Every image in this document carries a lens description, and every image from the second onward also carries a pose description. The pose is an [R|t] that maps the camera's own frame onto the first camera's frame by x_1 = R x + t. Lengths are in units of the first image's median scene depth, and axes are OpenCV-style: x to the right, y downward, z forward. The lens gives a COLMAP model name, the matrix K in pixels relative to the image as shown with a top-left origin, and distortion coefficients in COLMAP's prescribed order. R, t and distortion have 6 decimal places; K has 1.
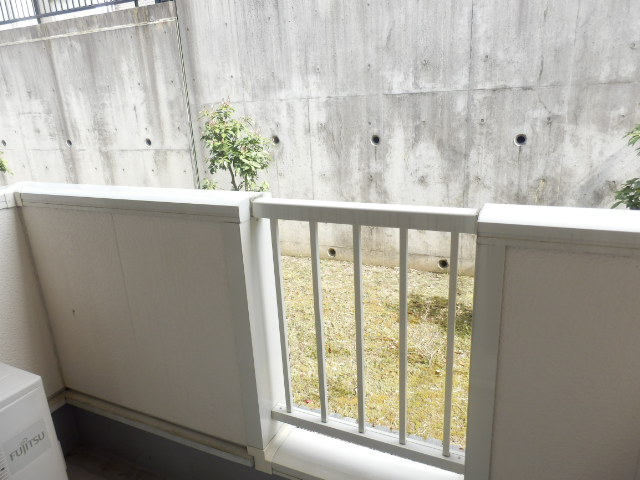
lens RADIAL K [[444.1, 0, 320.0], [0, 444.1, 240.0], [0, 0, 1]] dist [-0.001134, -0.004572]
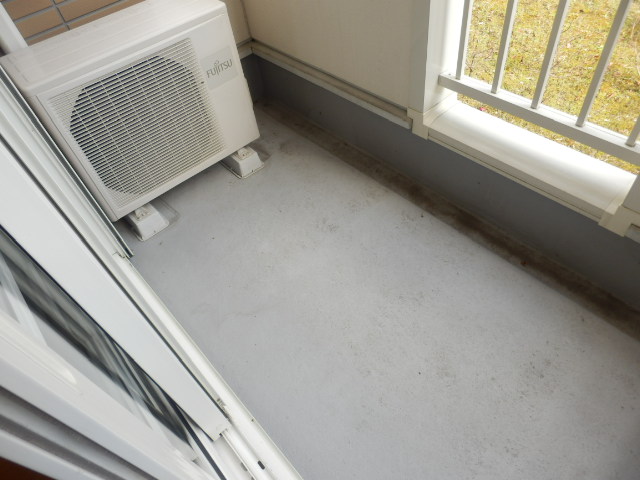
lens RADIAL K [[444.1, 0, 320.0], [0, 444.1, 240.0], [0, 0, 1]] dist [-0.001134, -0.004572]
pose [[0.916538, 0.261917, -0.302253, 0.034579], [-0.046537, 0.820439, 0.569837, 0.143506], [0.397230, -0.508211, 0.764153, 0.002620]]
